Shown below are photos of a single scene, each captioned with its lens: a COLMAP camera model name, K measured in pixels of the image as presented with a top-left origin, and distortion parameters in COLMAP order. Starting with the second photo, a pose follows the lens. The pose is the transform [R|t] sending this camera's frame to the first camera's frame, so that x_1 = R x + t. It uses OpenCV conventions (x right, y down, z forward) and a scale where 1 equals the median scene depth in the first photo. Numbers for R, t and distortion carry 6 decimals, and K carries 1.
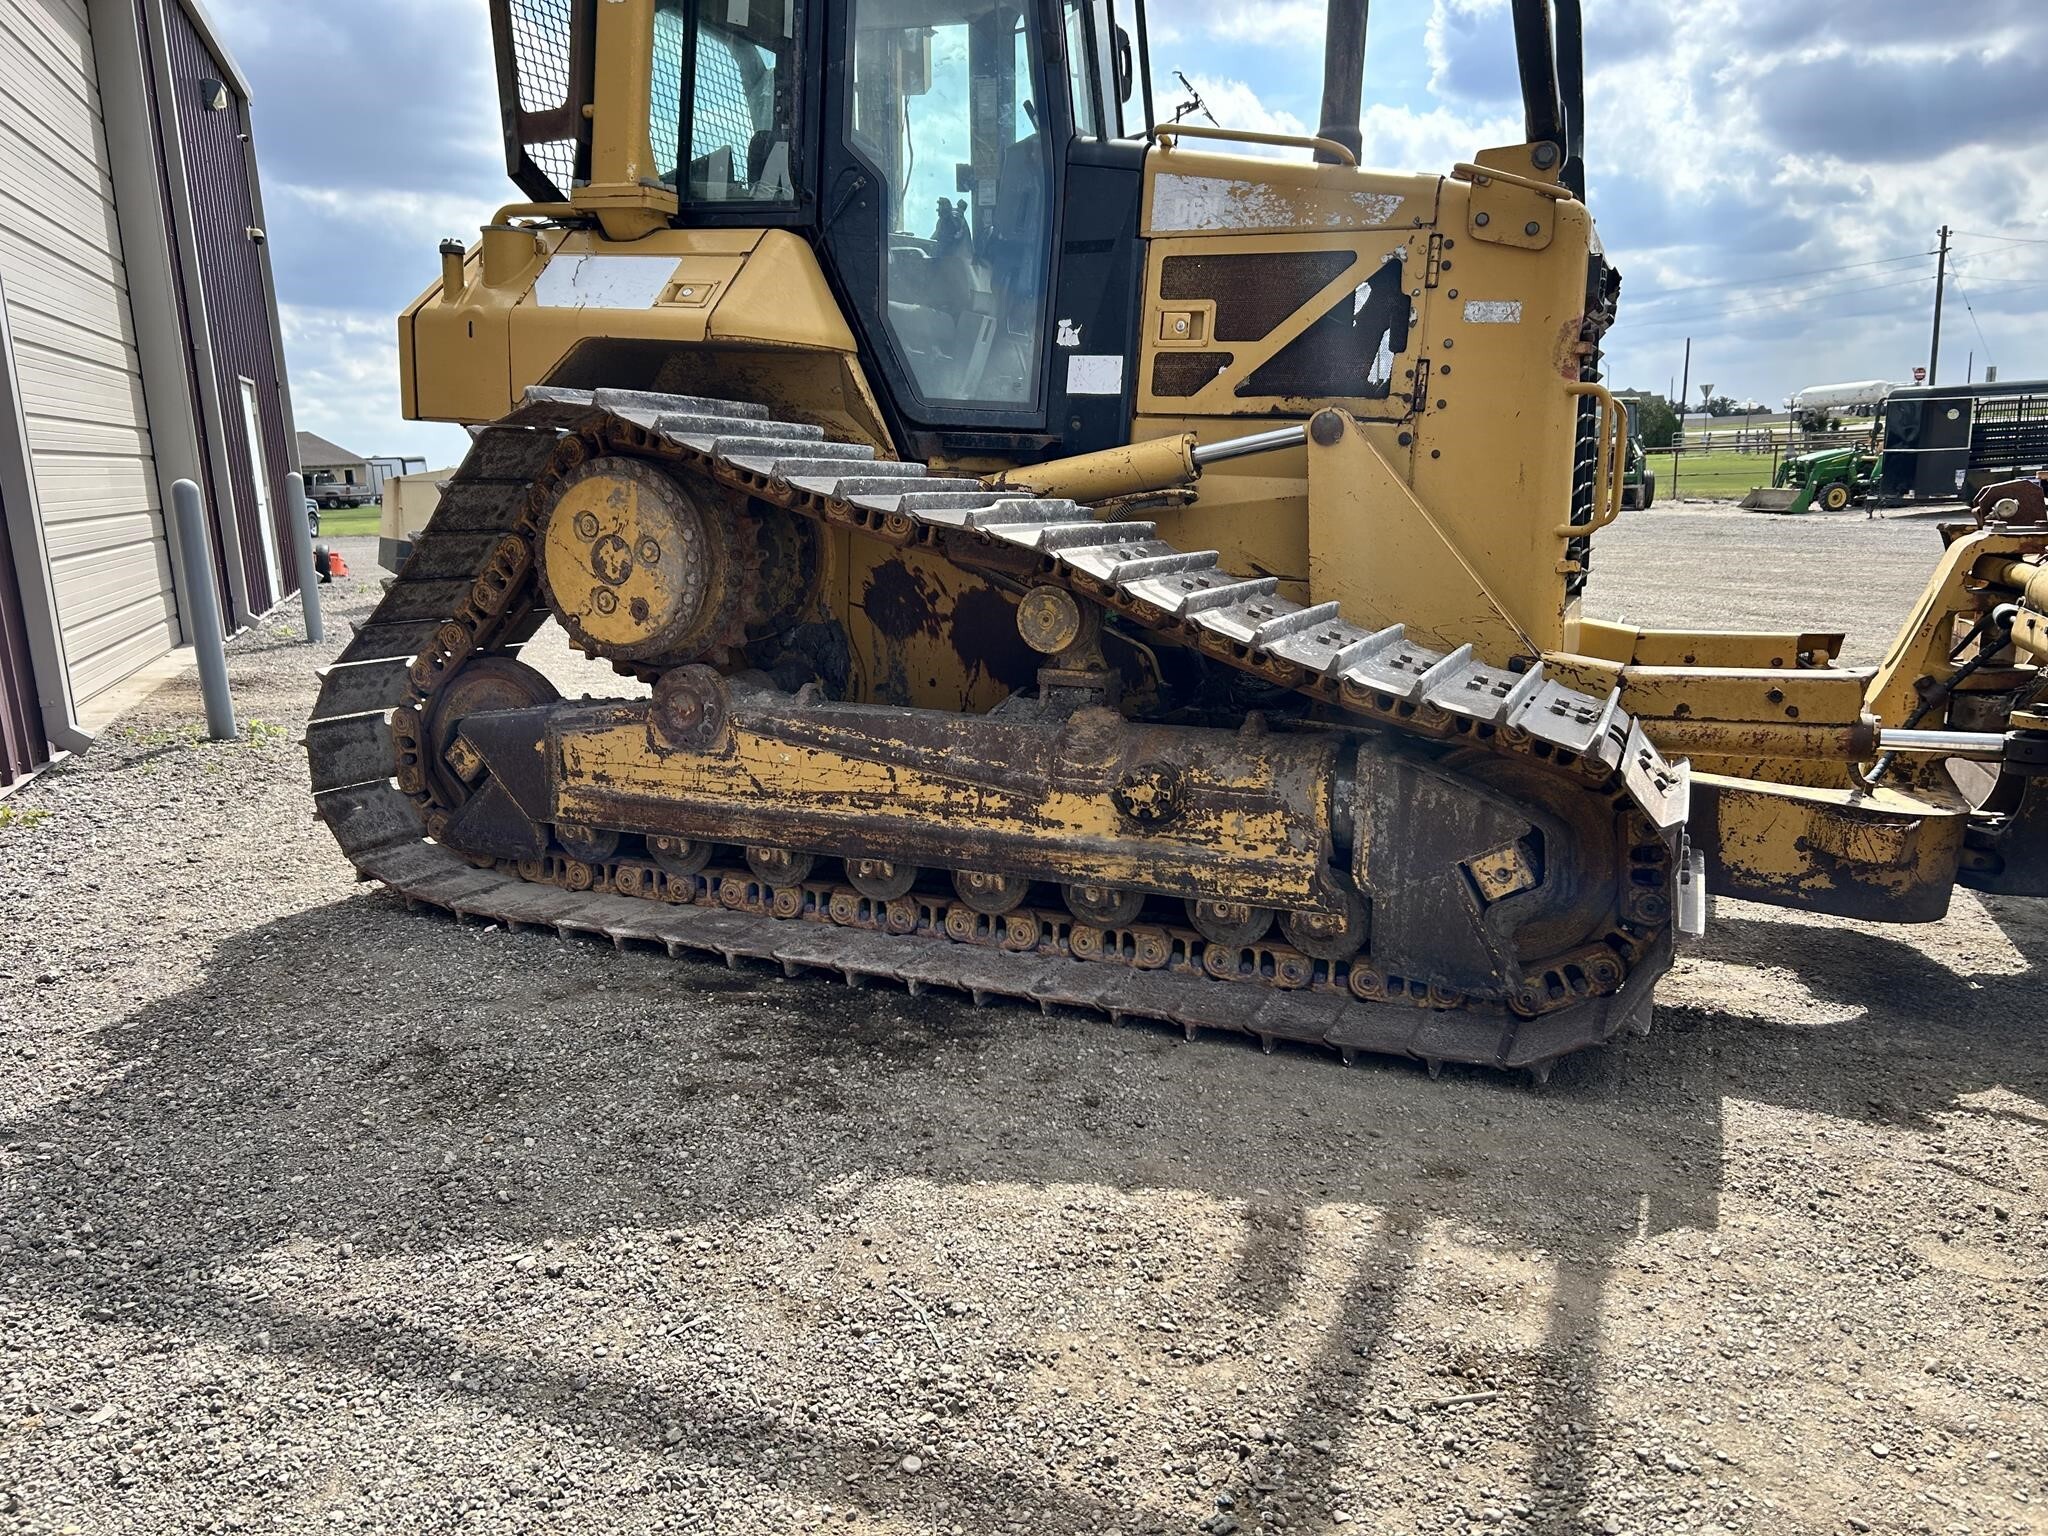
lens RADIAL K [[1548.4, 0, 1019.7], [0, 1548.4, 786.6], [0, 0, 1]] dist [0.111843, -0.156951]
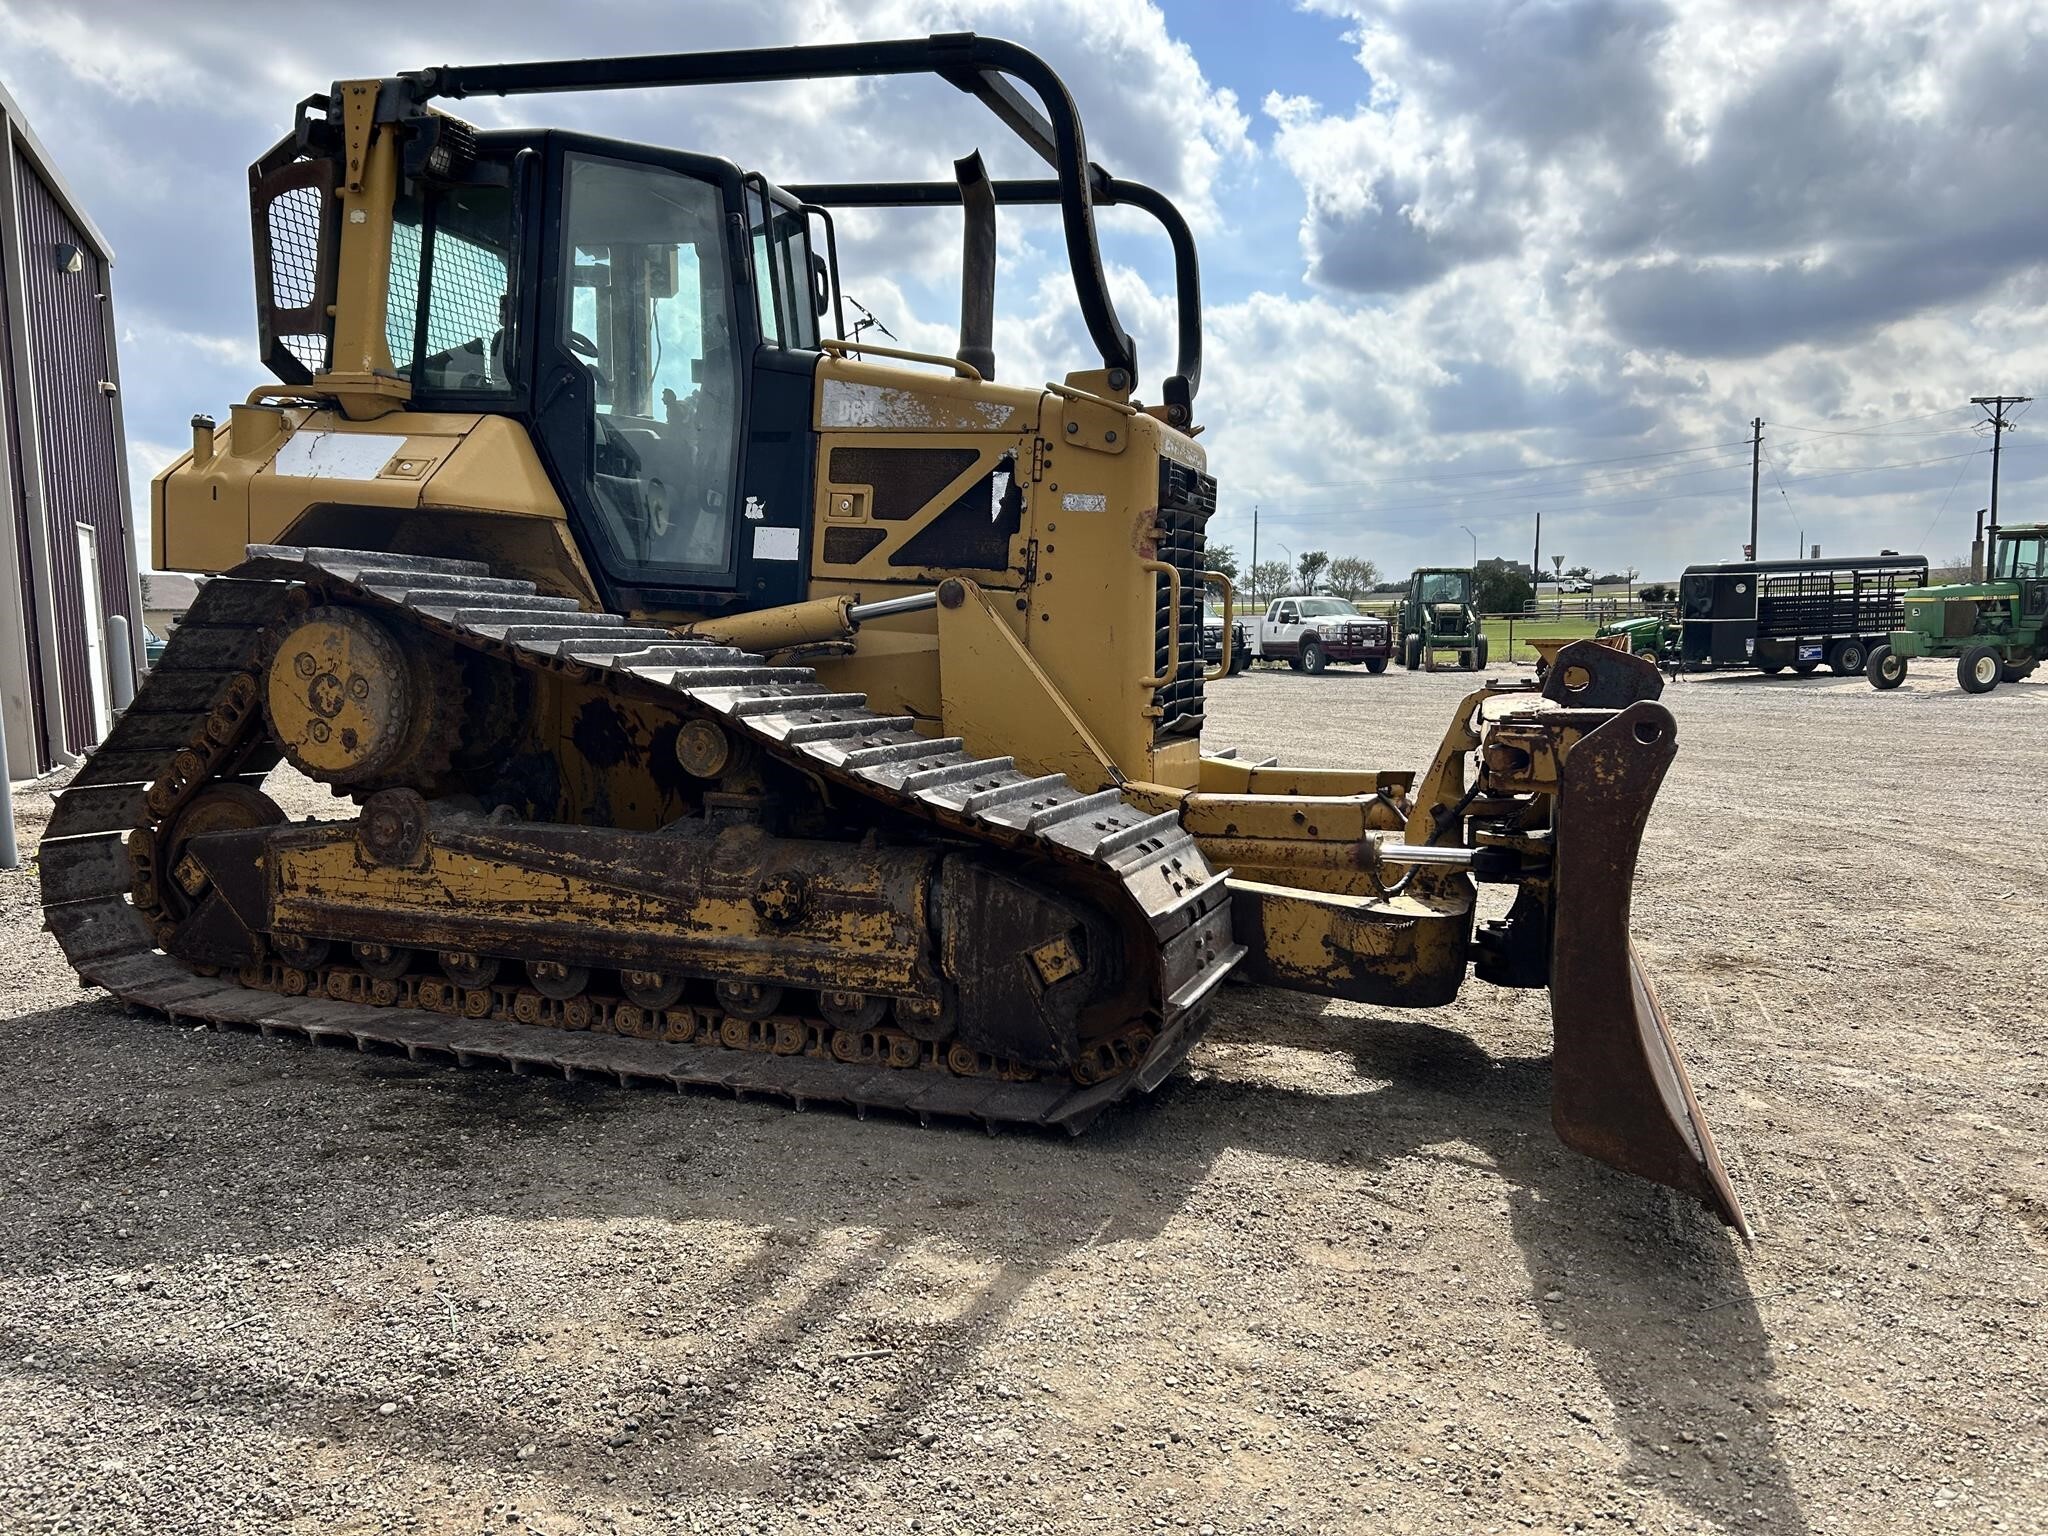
lens RADIAL K [[1555.6, 0, 1048.0], [0, 1555.6, 772.5], [0, 0, 1]] dist [0.040835, -0.035660]
pose [[0.996622, 0.007476, 0.081790, 0.167365], [0.001163, 0.994464, -0.105072, 0.029863], [-0.082123, 0.104812, 0.991096, -0.158262]]
